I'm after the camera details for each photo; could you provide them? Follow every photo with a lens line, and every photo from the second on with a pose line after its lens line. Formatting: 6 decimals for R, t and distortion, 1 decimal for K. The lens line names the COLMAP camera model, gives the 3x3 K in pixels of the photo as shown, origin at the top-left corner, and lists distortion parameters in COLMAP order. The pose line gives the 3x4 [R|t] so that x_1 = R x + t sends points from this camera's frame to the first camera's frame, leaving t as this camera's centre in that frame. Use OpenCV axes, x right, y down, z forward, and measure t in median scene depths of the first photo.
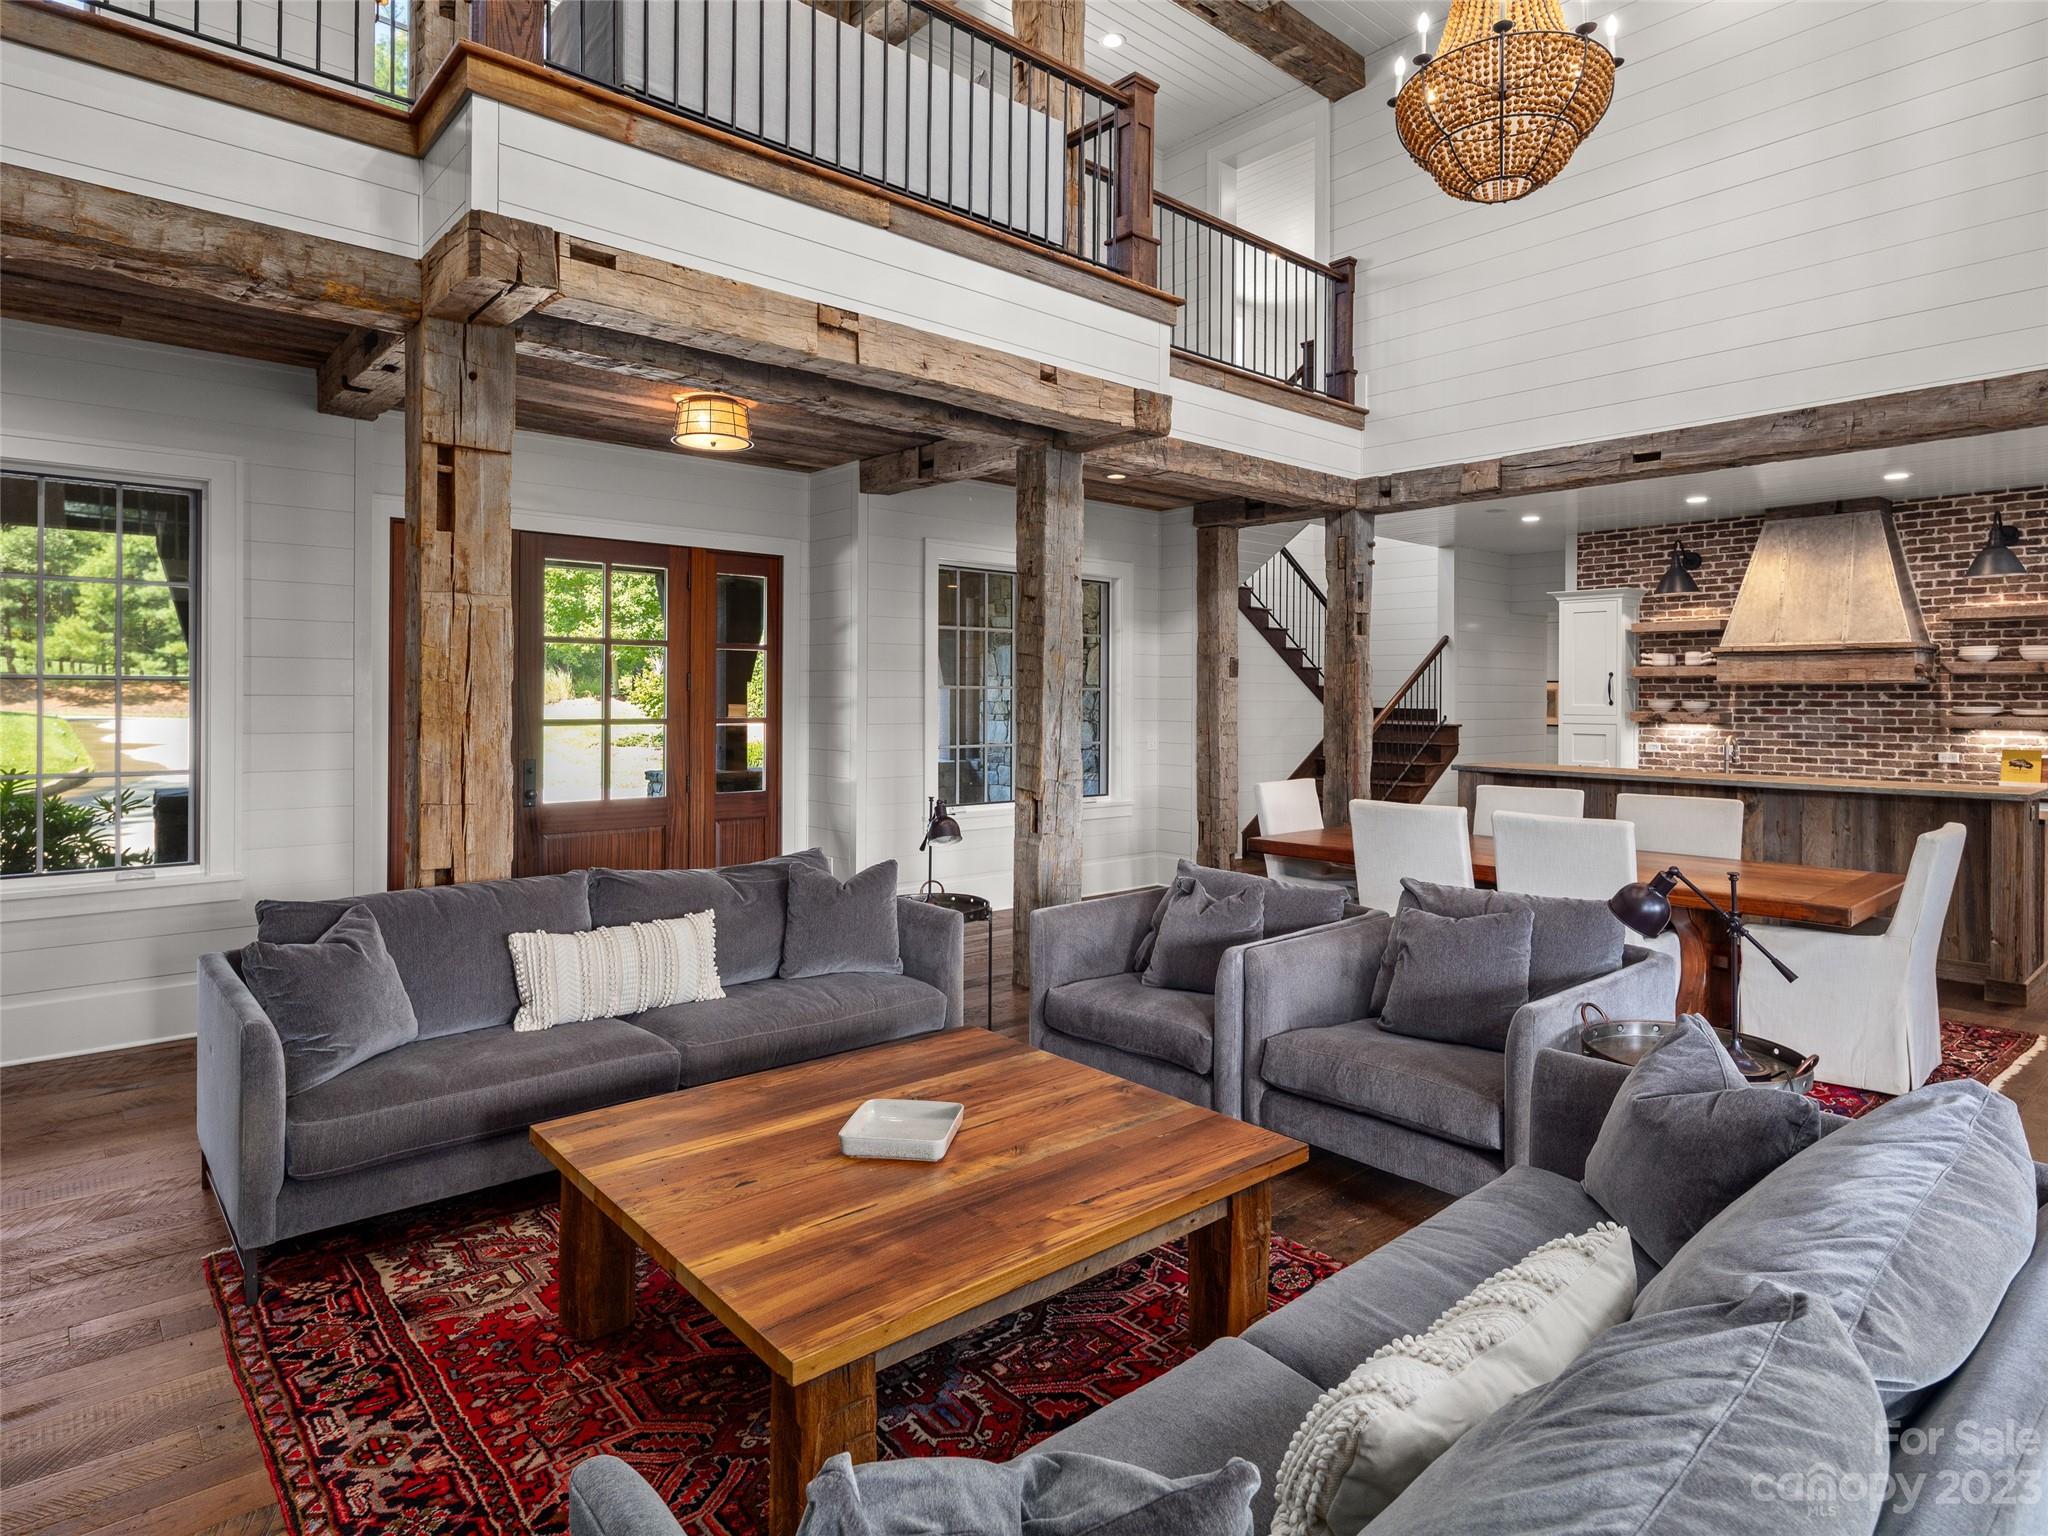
lens RADIAL K [[1132.9, 0, 1035.4], [0, 1132.9, 698.7], [0, 0, 1]] dist [0.010847, -0.009922]
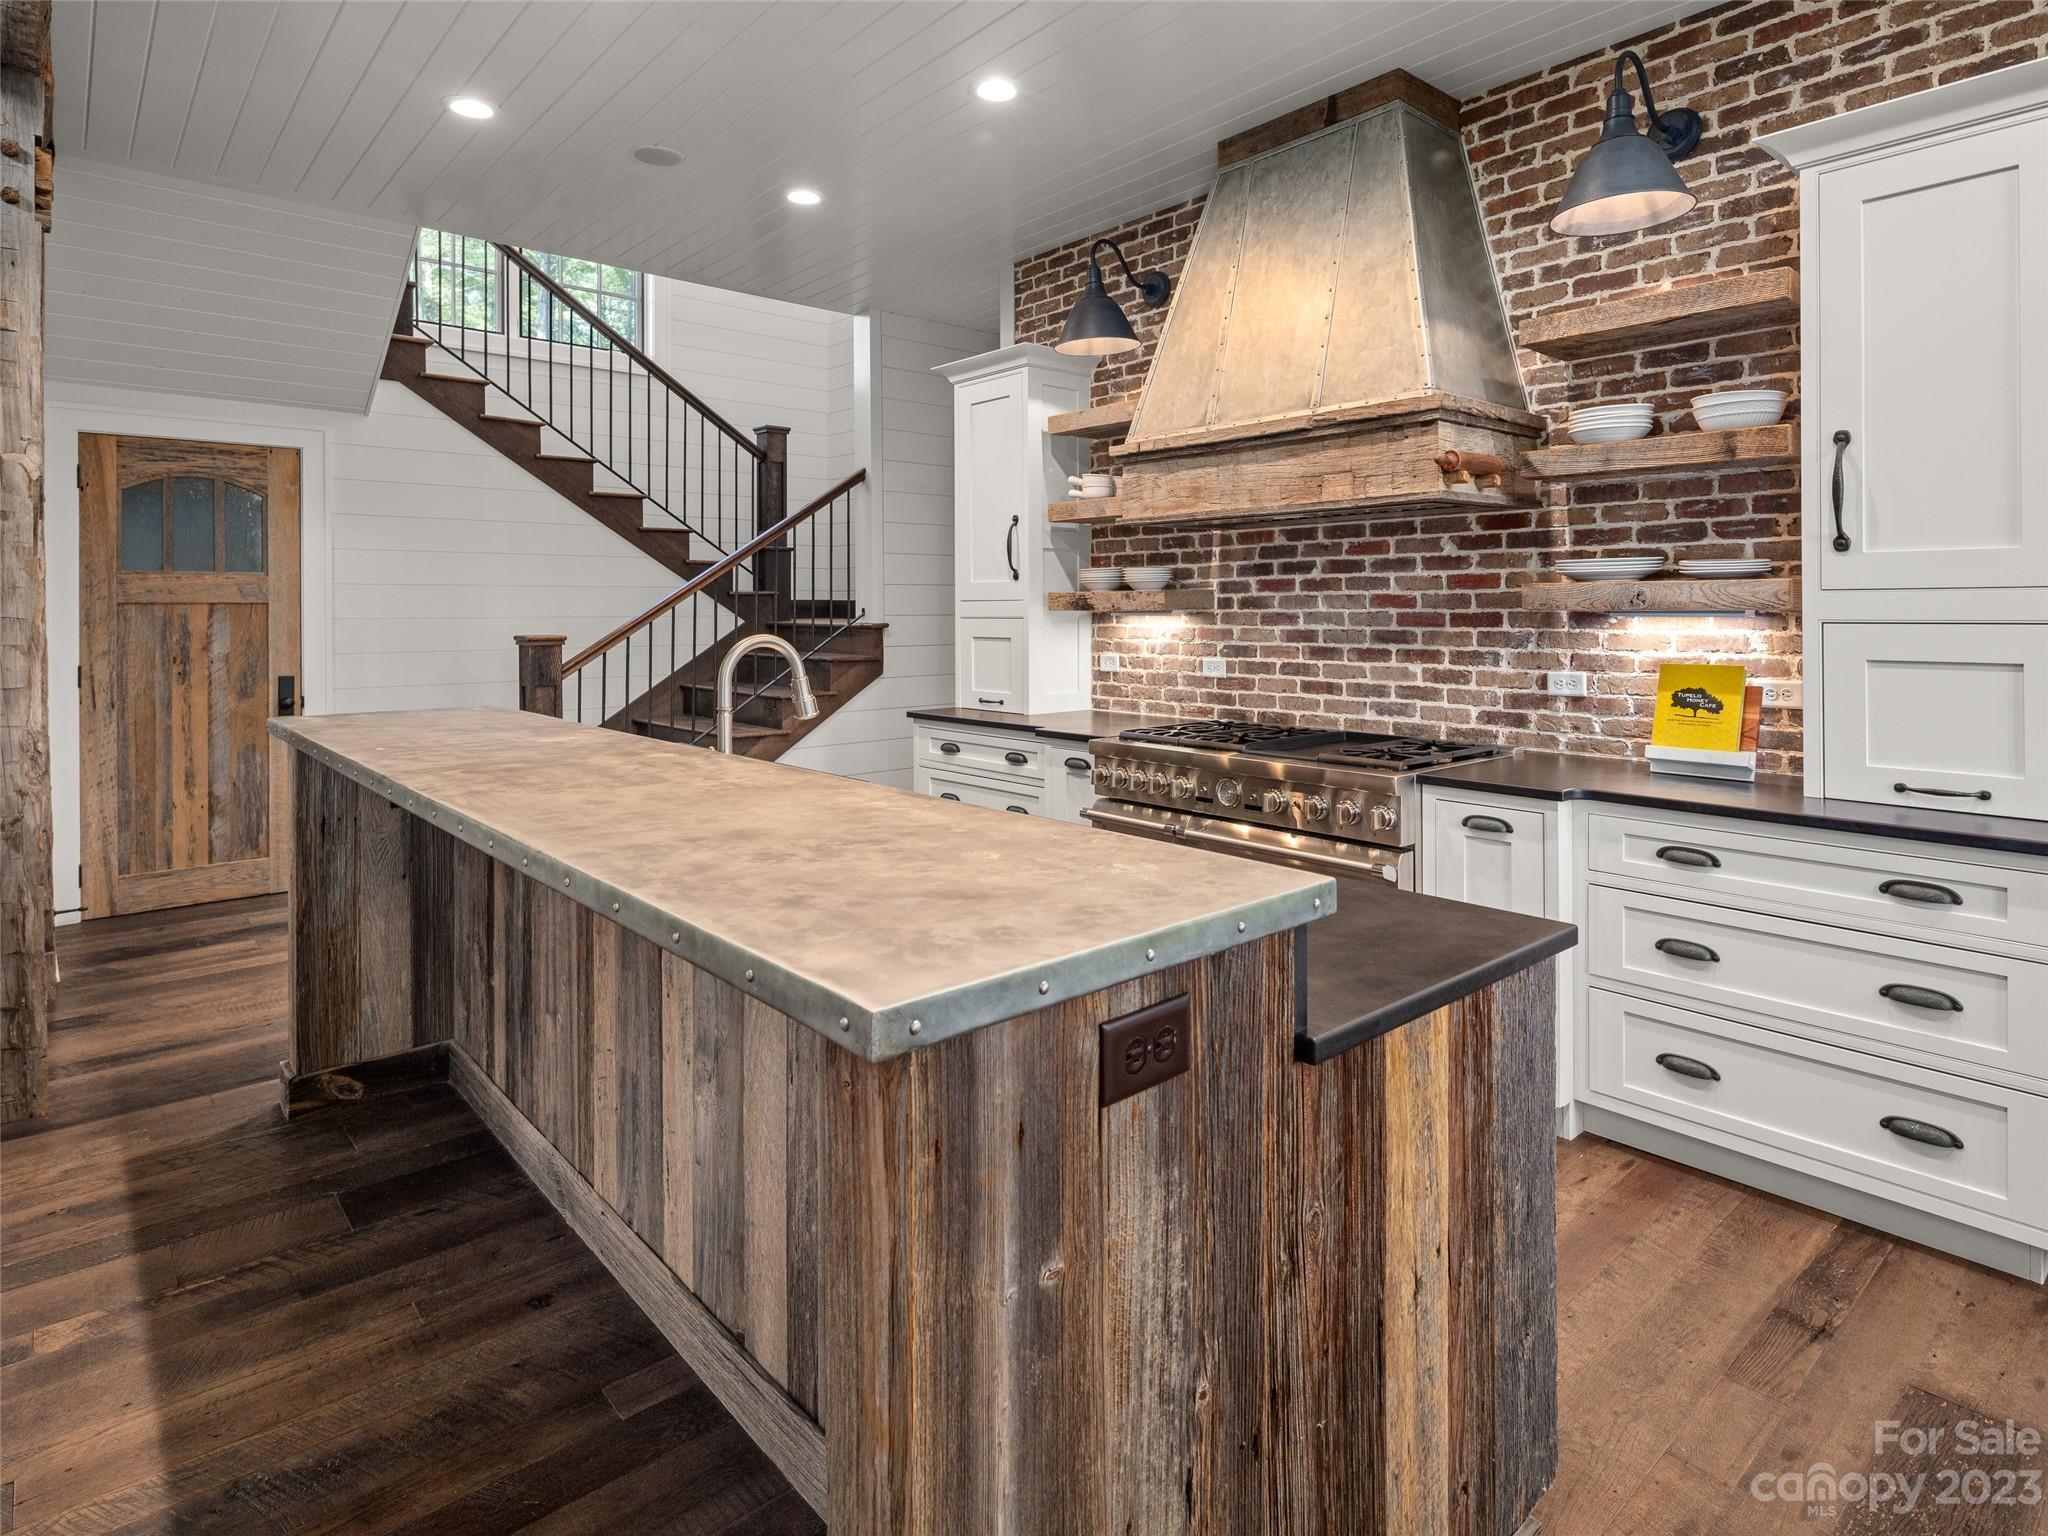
lens RADIAL K [[1132.9, 0, 1056.8], [0, 1132.9, 607.8], [0, 0, 1]] dist [0.010847, -0.009922]
pose [[0.999855, -0.010848, 0.013108, 0.598389], [0.010873, 0.999939, -0.001892, 0.022191], [-0.013087, 0.002035, 0.999912, 0.570443]]
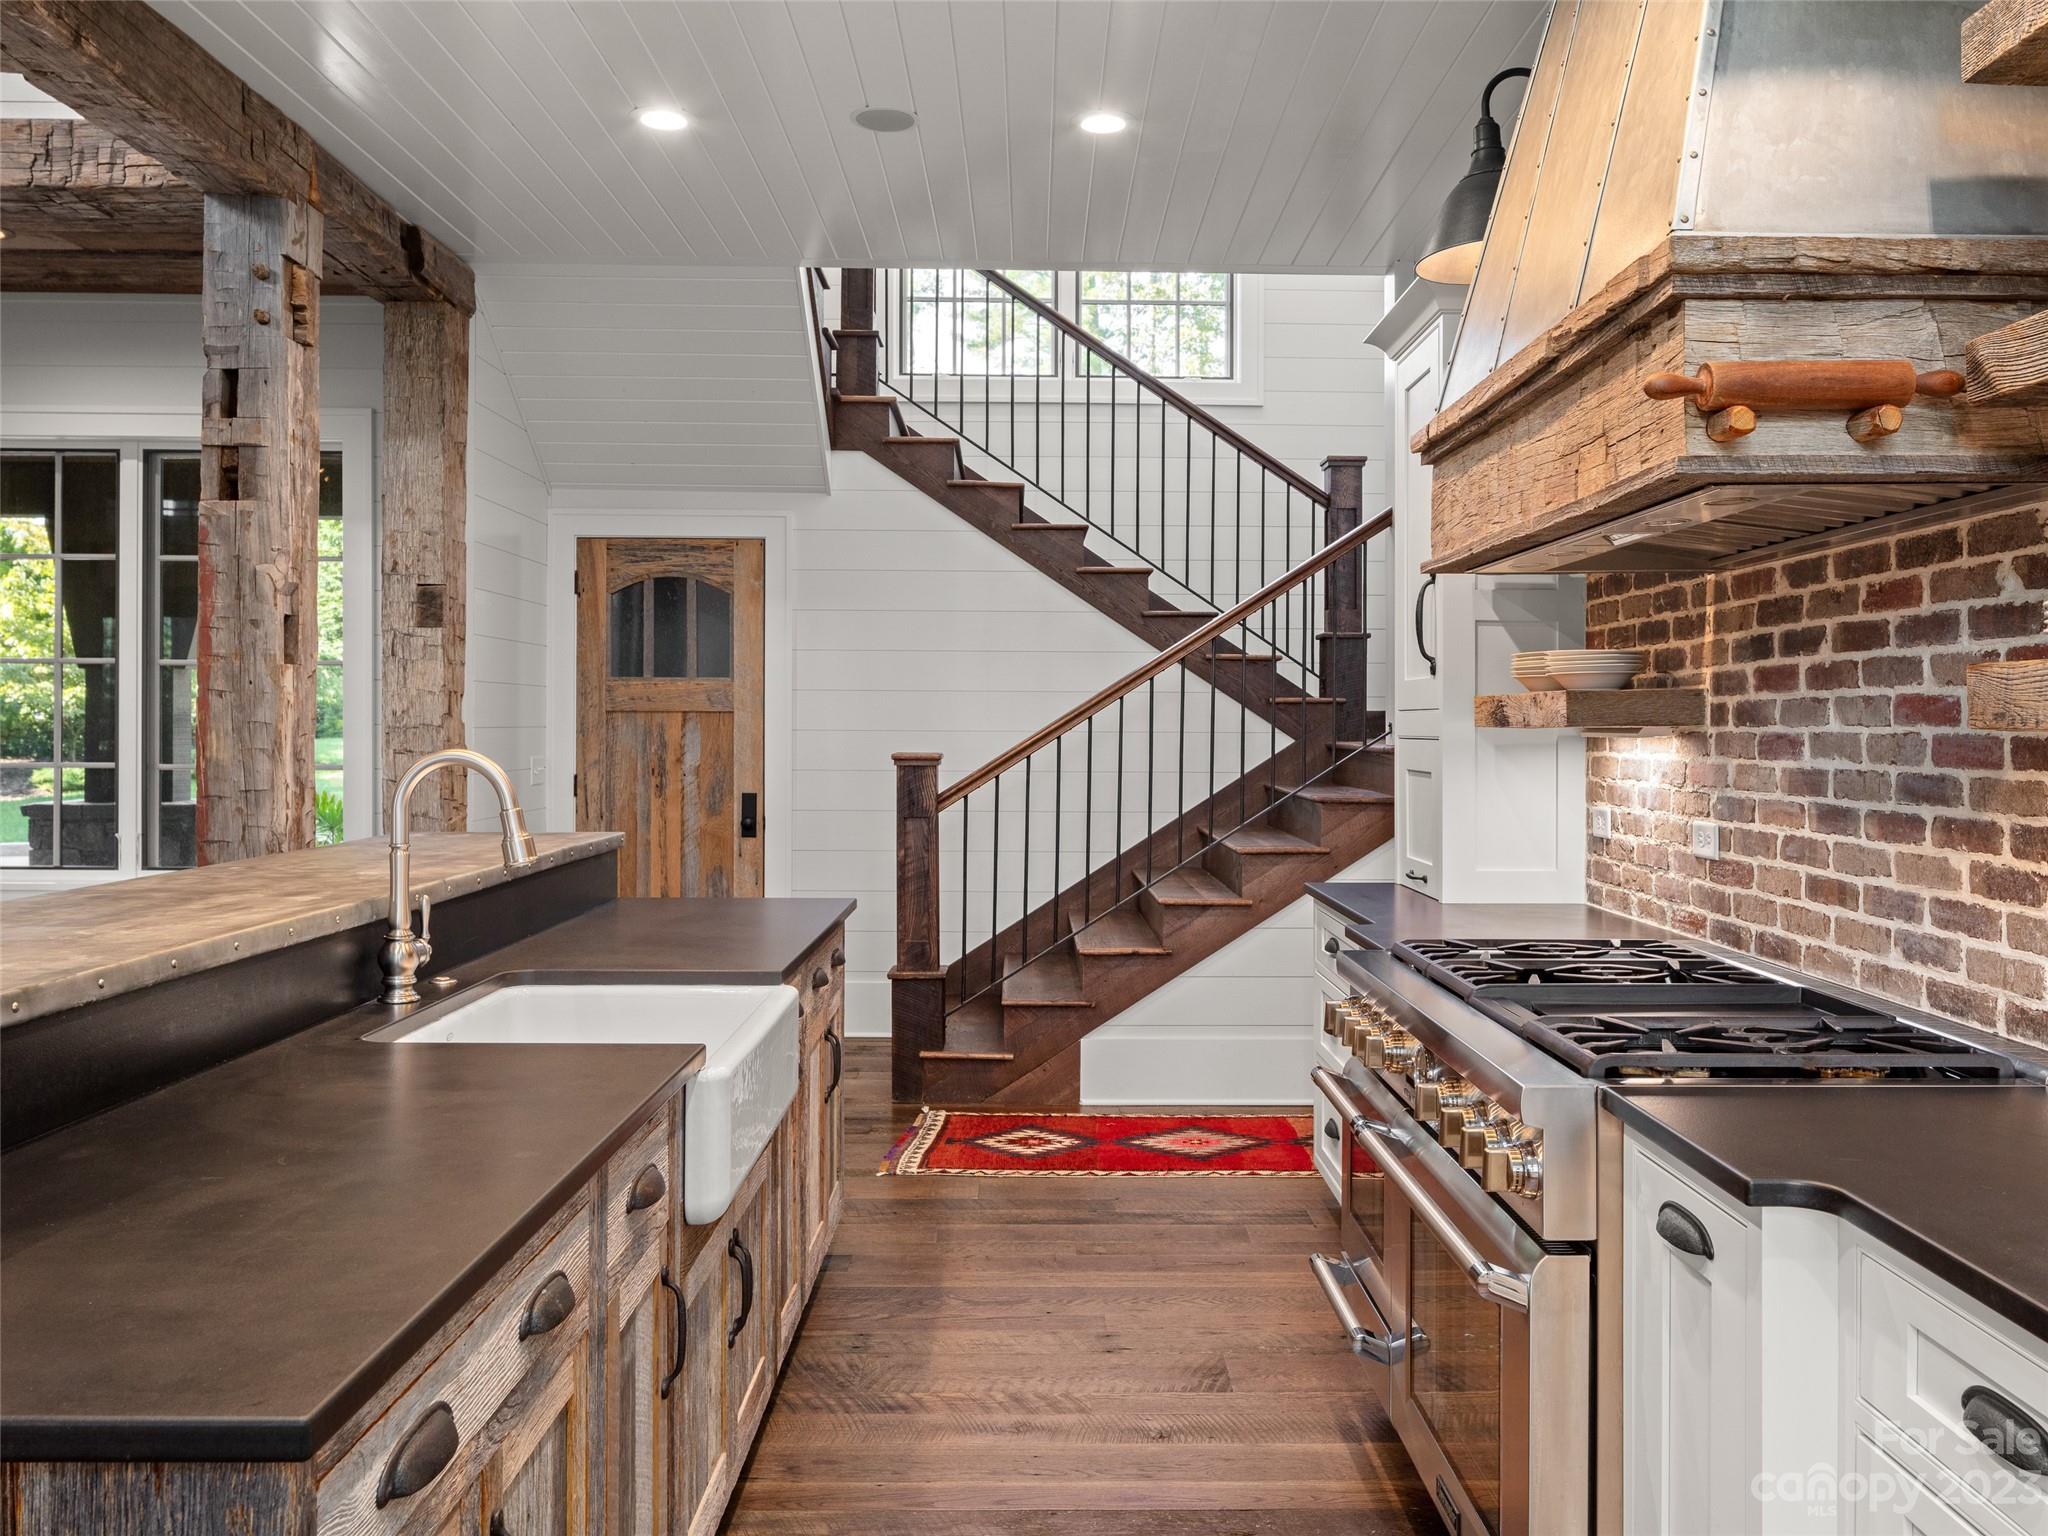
lens RADIAL K [[1579.5, 0, 1055.5], [0, 1579.5, 718.9], [0, 0, 1]] dist [-0.020609, 0.014277]
pose [[0.763786, -0.005464, -0.645446, 0.808666], [-0.000613, 0.999958, -0.009190, 0.024546], [0.645469, 0.007415, 0.763751, 0.709290]]
